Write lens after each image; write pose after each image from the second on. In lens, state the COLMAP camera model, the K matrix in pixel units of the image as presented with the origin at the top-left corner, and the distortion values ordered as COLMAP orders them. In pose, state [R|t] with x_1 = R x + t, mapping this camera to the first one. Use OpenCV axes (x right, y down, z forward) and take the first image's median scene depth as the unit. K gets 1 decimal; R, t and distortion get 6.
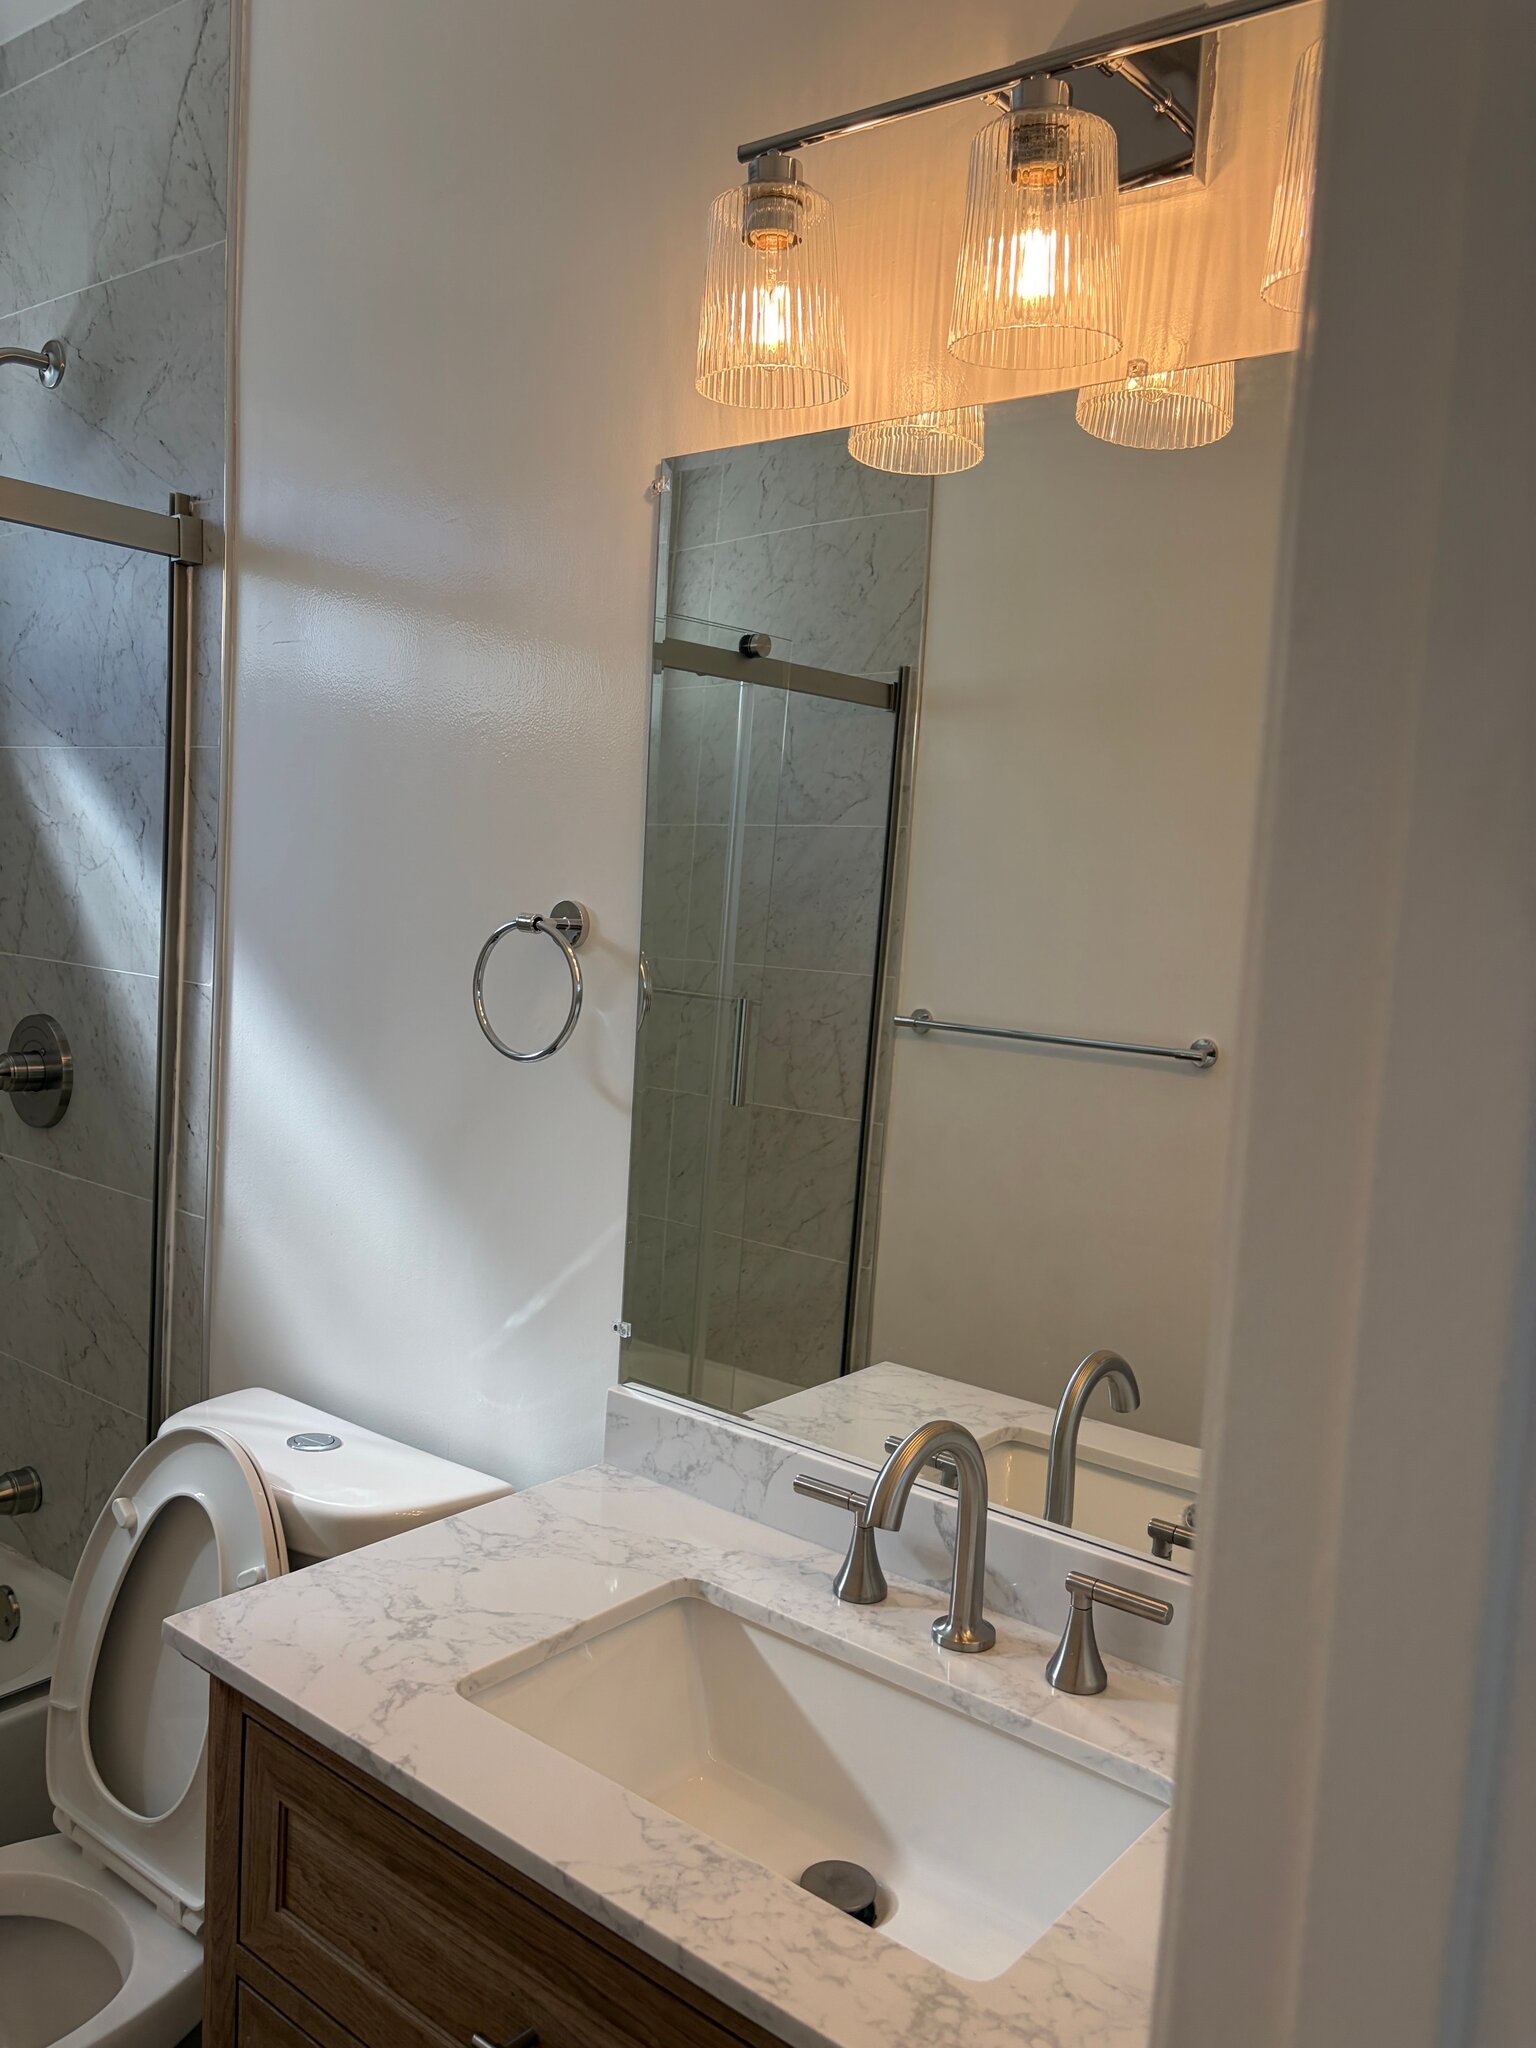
lens RADIAL K [[1546.8, 0, 771.6], [0, 1546.8, 1019.2], [0, 0, 1]] dist [0.042838, -0.050787]
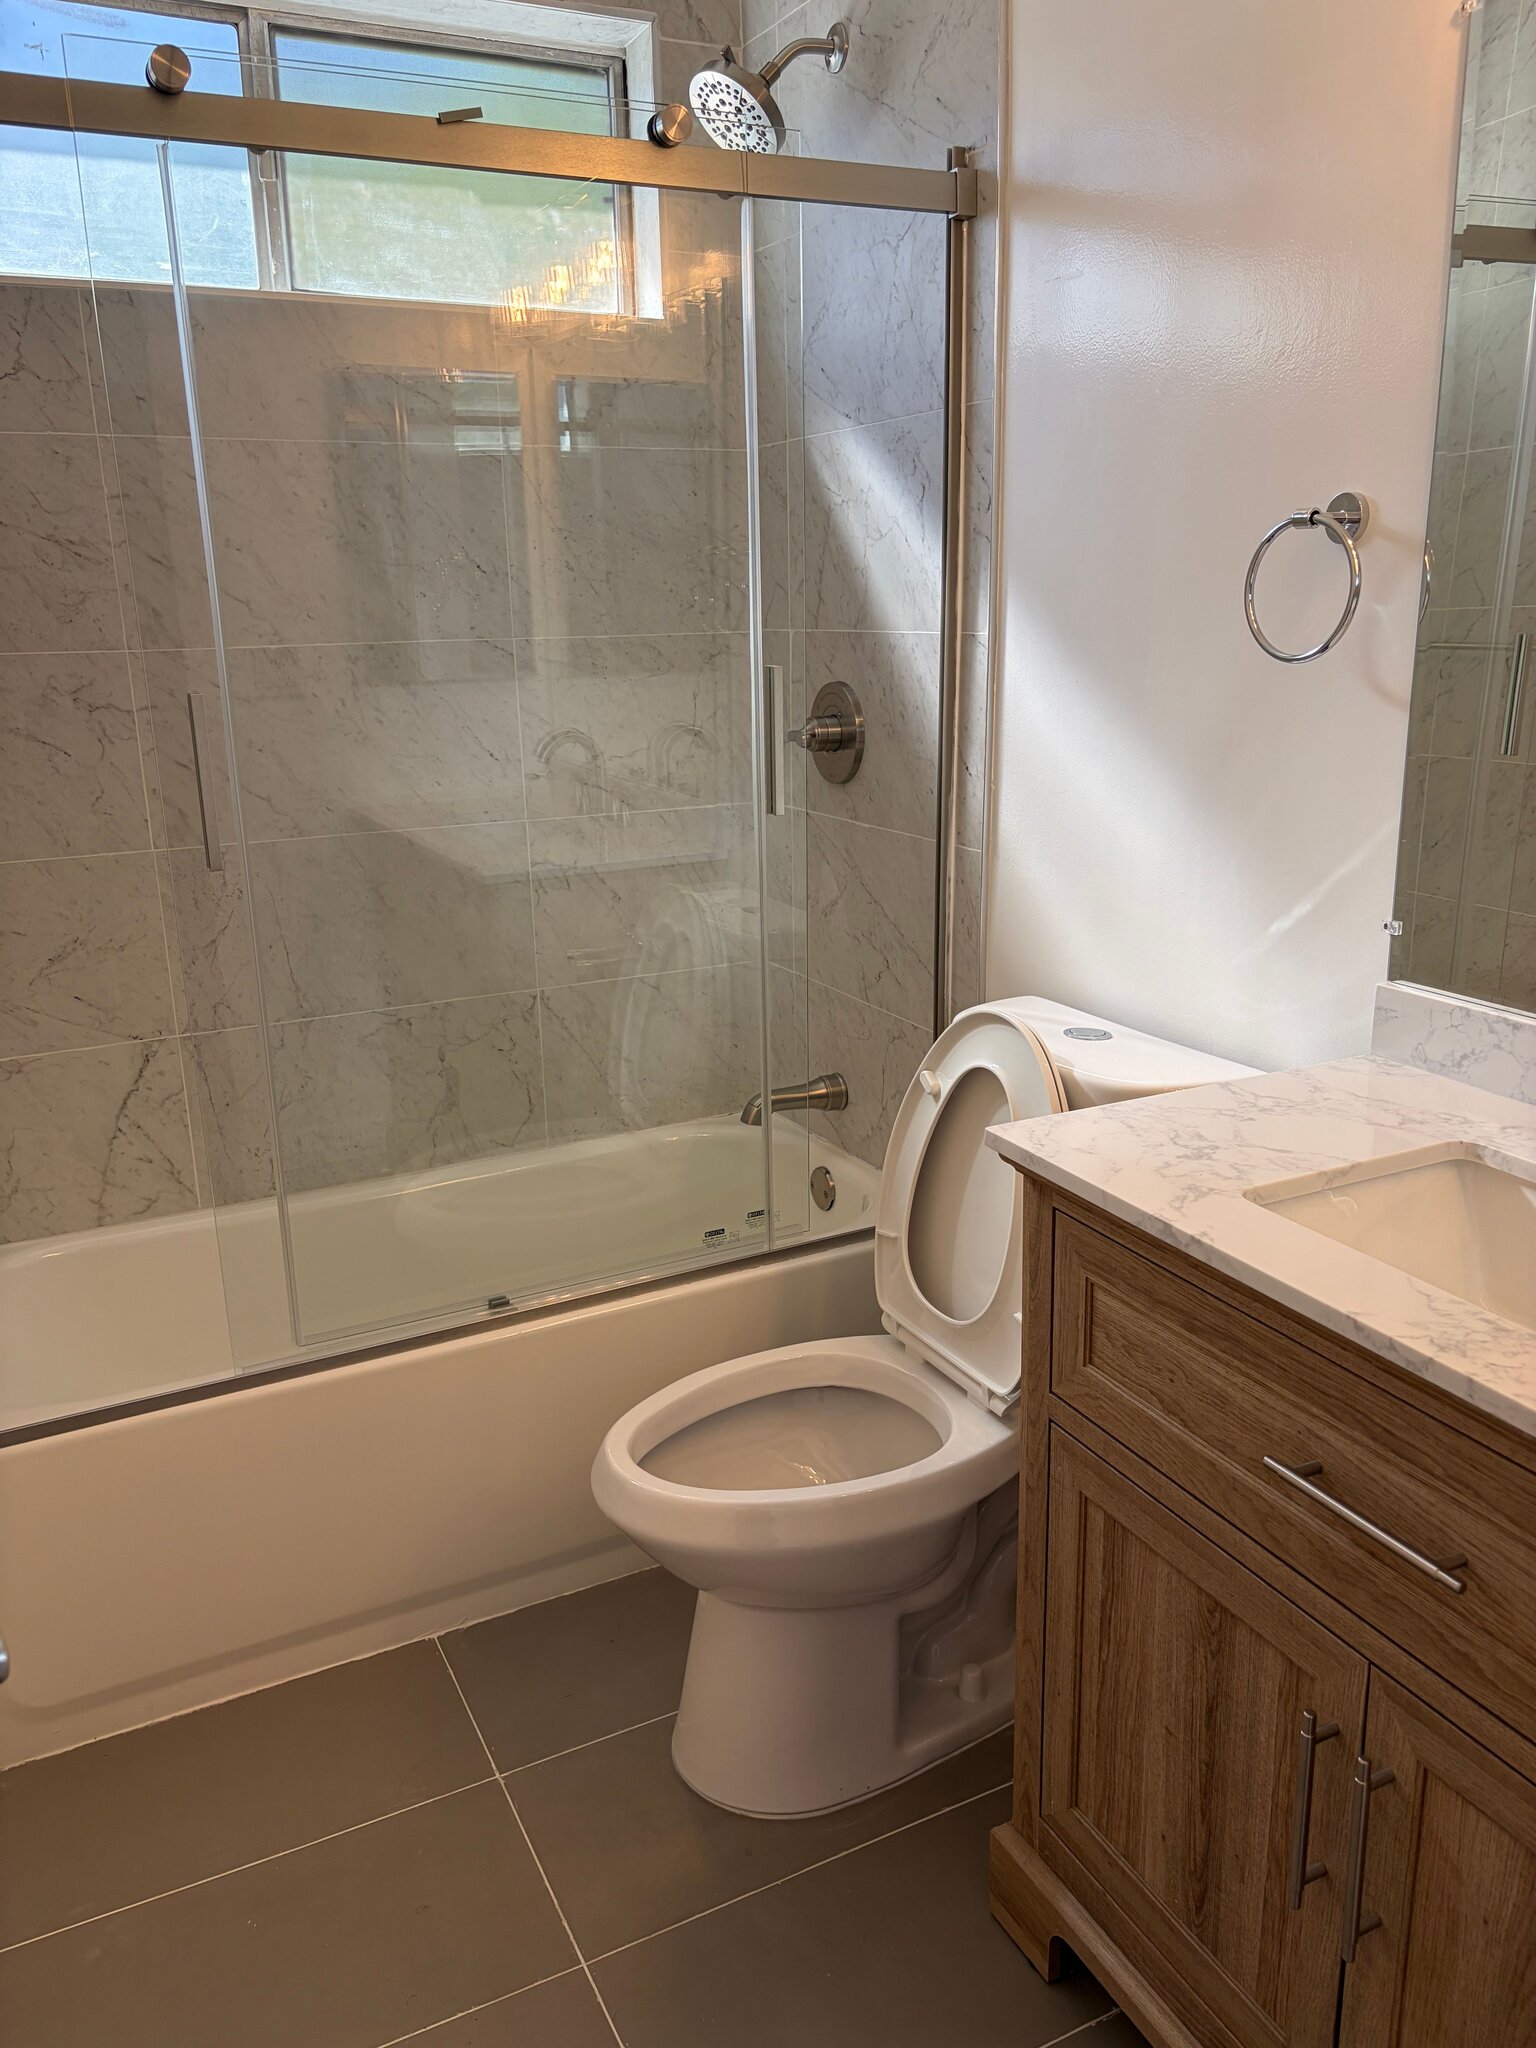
lens RADIAL K [[1546.8, 0, 766.3], [0, 1546.8, 1013.6], [0, 0, 1]] dist [0.042838, -0.050787]
pose [[0.900010, 0.036182, -0.434365, -0.019580], [0.036588, 0.986760, 0.158006, 0.074359], [0.434331, -0.158100, 0.886770, -0.086990]]
